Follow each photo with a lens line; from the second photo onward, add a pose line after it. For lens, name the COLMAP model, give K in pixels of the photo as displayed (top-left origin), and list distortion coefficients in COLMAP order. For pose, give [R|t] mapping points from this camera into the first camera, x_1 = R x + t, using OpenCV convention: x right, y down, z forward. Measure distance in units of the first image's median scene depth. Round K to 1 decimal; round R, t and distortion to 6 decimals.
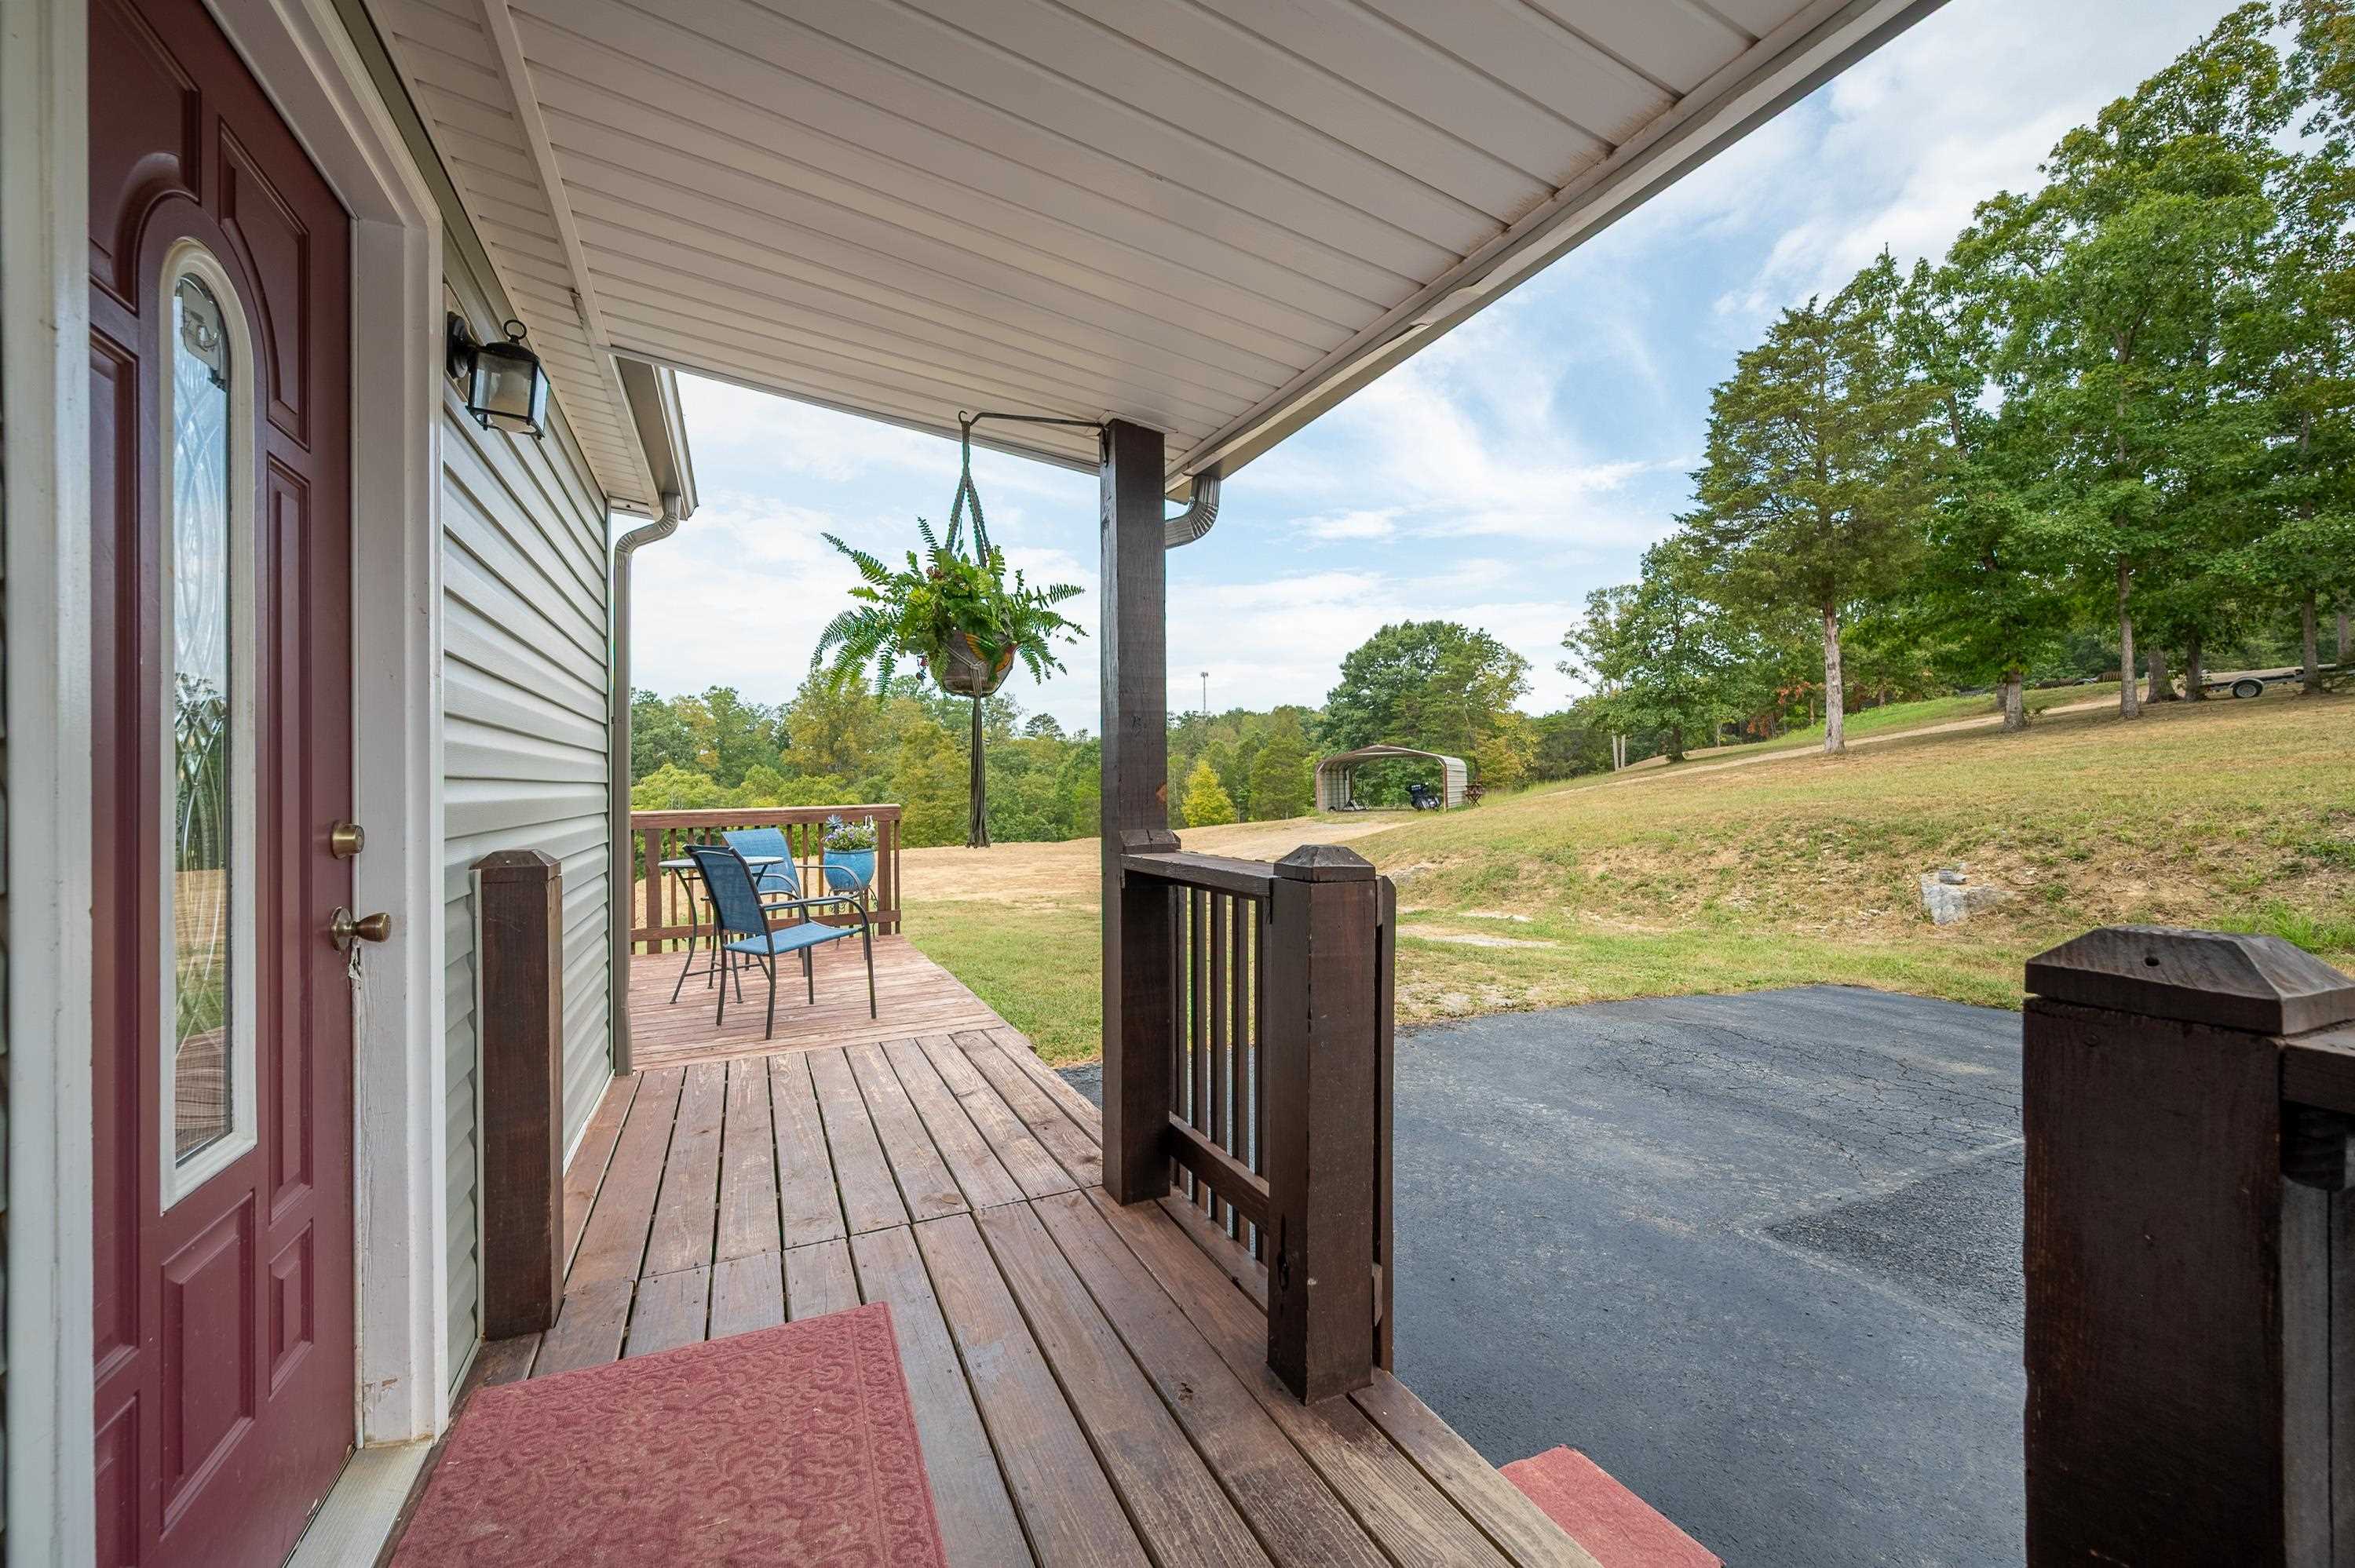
lens RADIAL K [[944.9, 0, 1177.5], [0, 944.9, 784.0], [0, 0, 1]] dist [-0.000323, -0.000236]
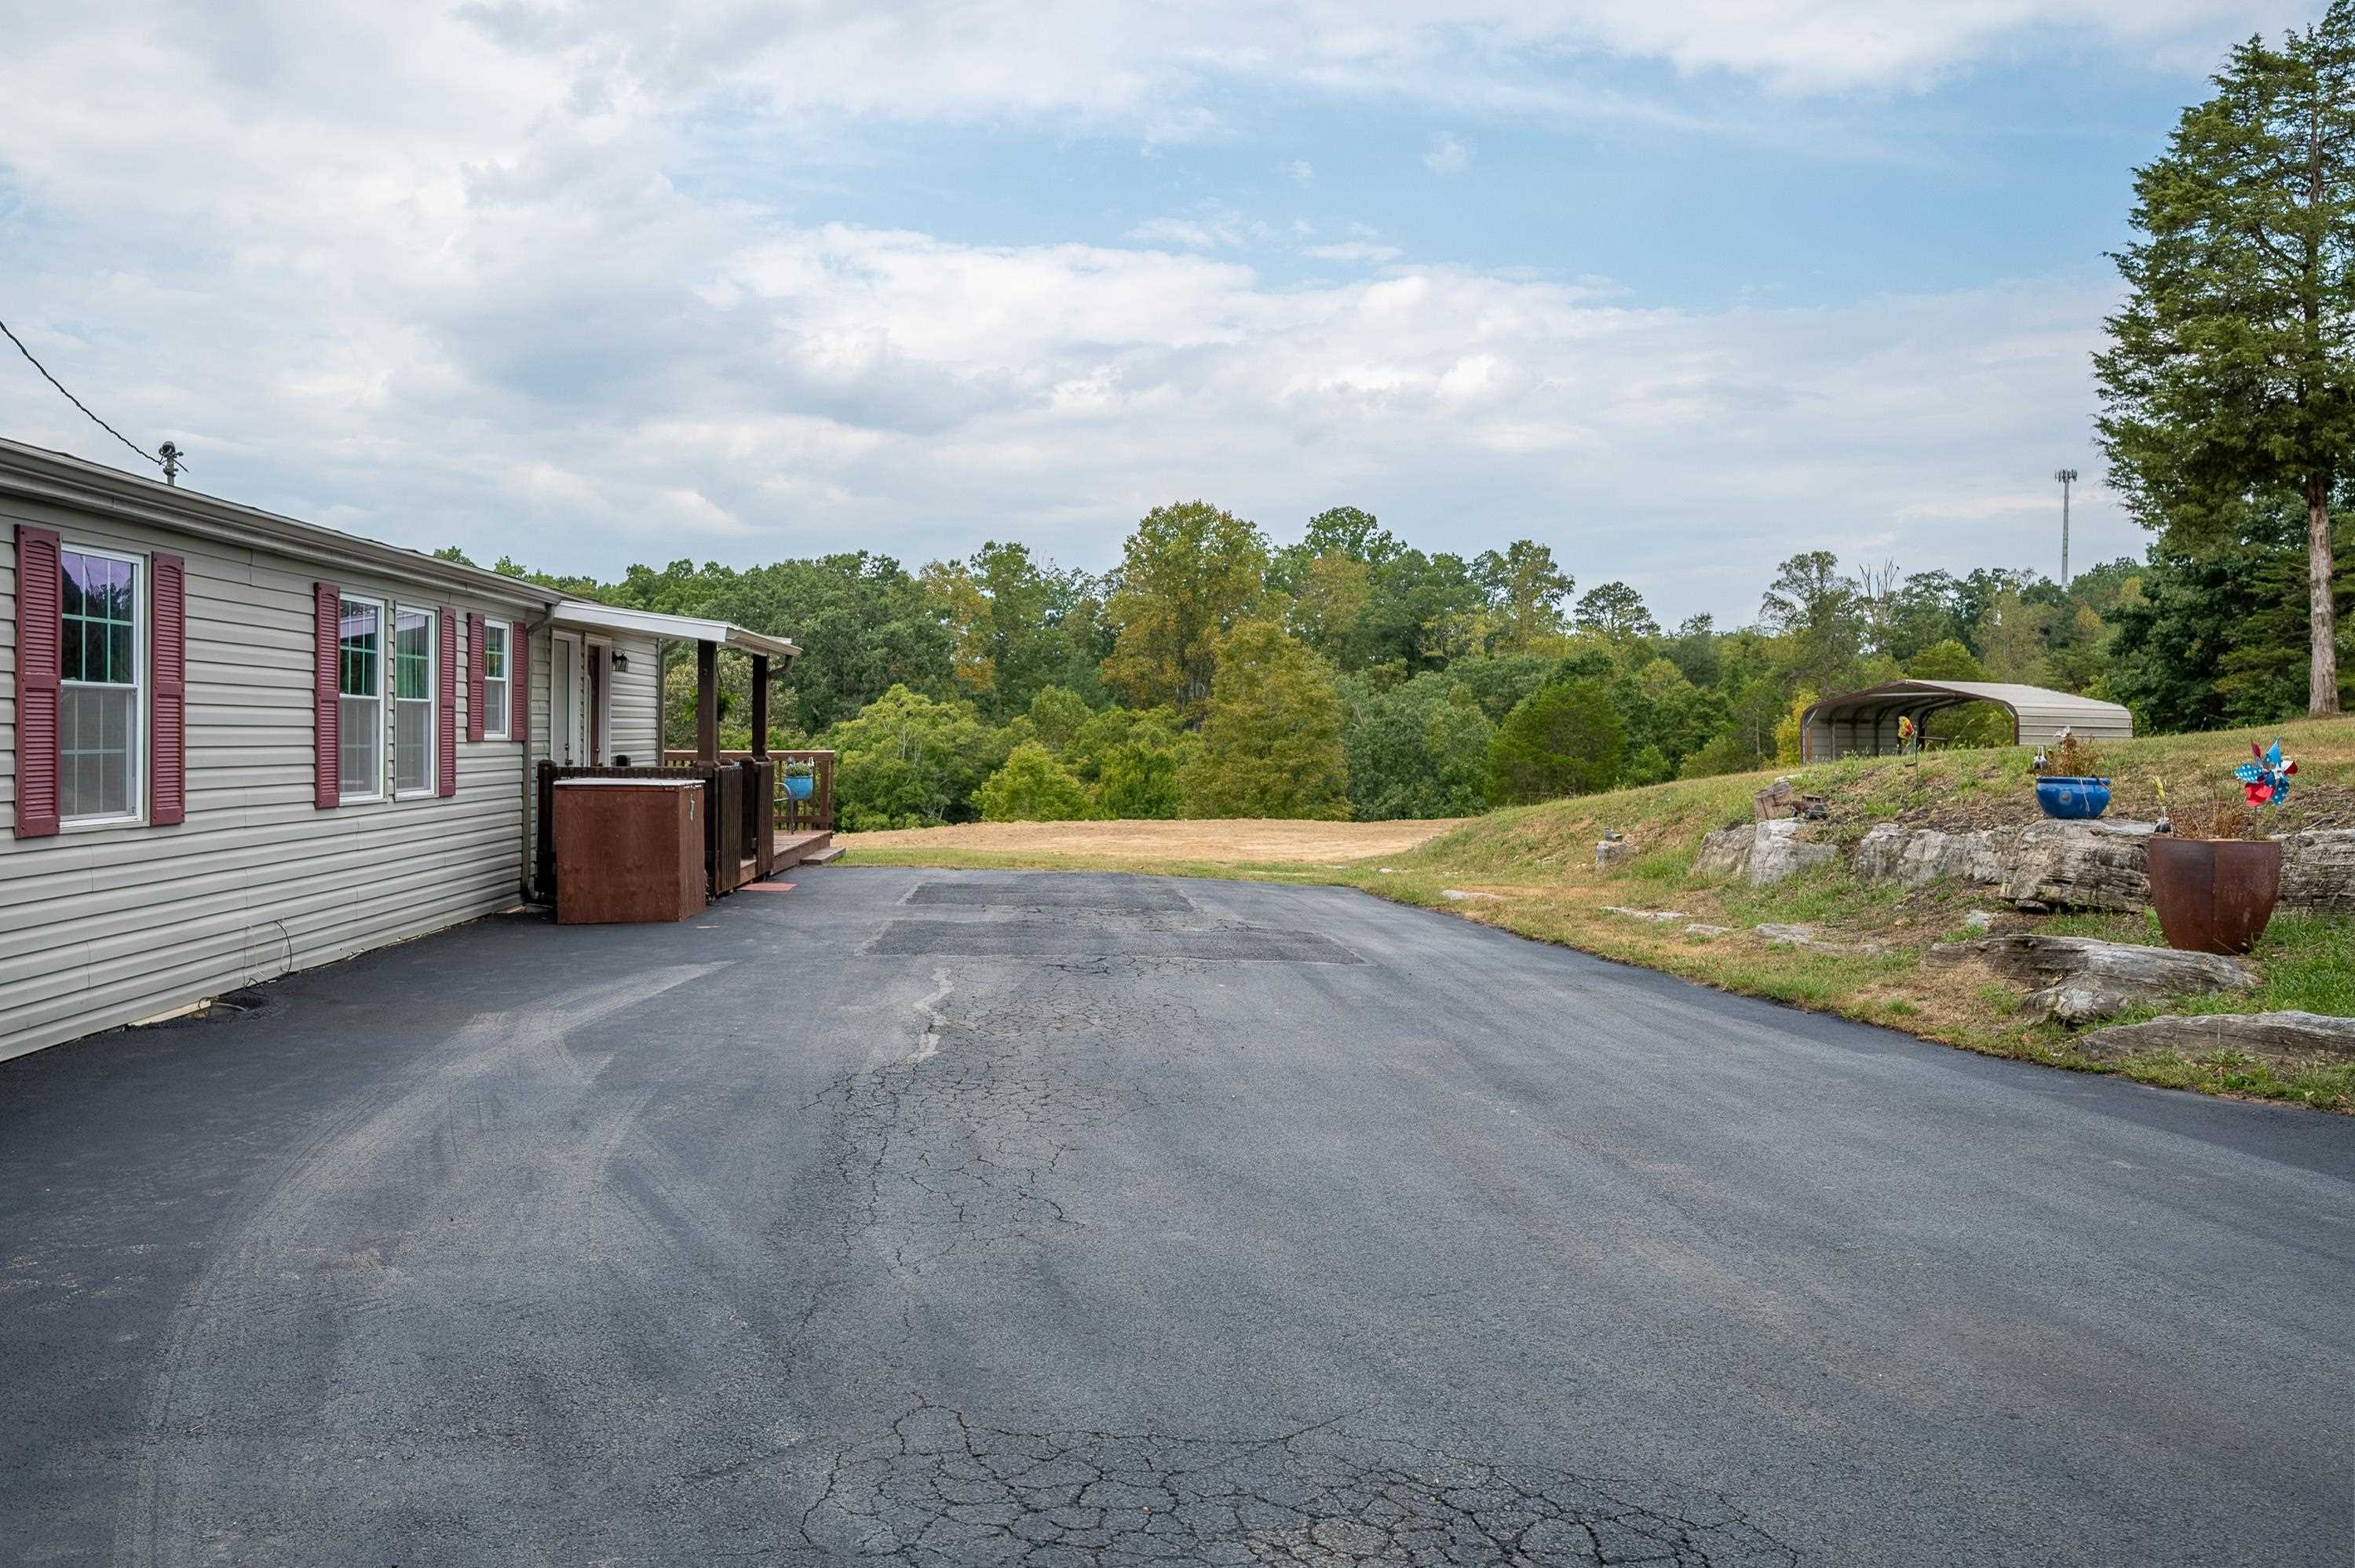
lens RADIAL K [[2057.2, 0, 1177.5], [0, 2057.2, 784.0], [0, 0, 1]] dist [-0.006581, 0.001082]
pose [[0.926972, 0.030211, -0.373913, 2.987664], [-0.019472, 0.999283, 0.032465, -0.090367], [0.374626, -0.022813, 0.926895, -3.916566]]
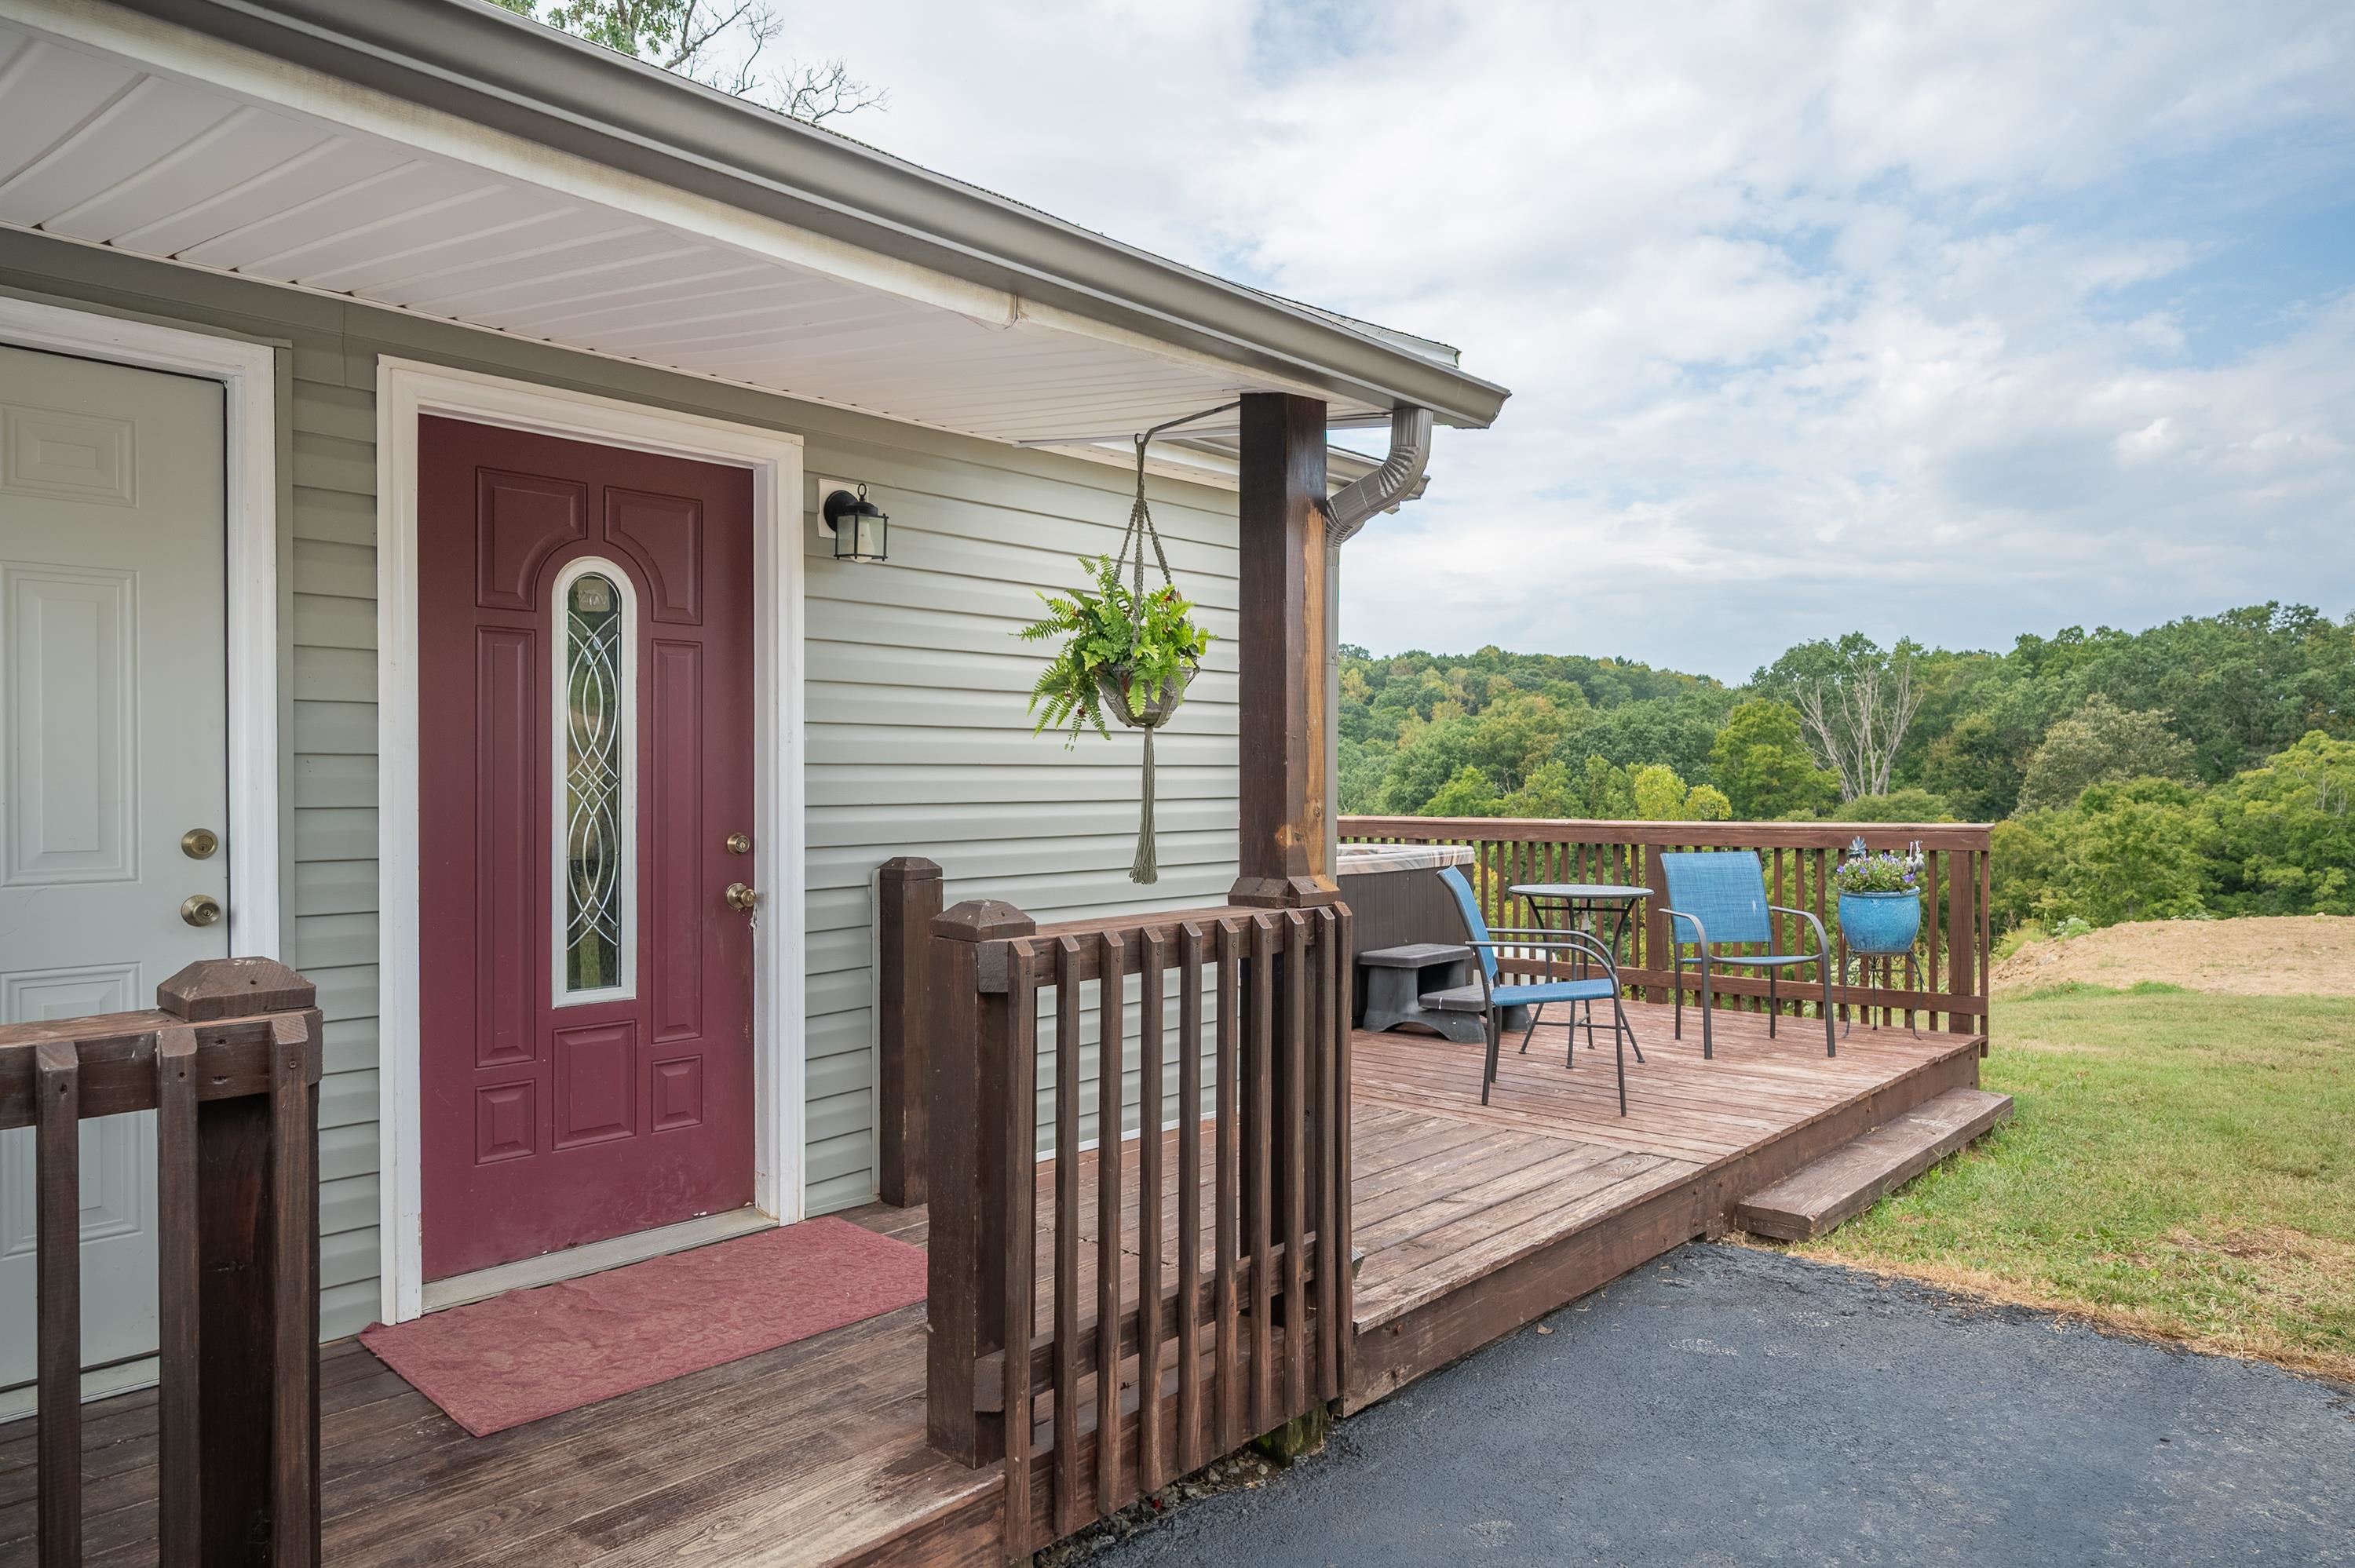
lens RADIAL K [[1485.7, 0, 1177.5], [0, 1485.7, 784.0], [0, 0, 1]] dist [-0.000804, -0.000259]
pose [[0.383576, 0.013088, -0.923417, 0.731949], [-0.000249, 0.999901, 0.014069, -0.034425], [0.923509, -0.005167, 0.383541, 0.271334]]
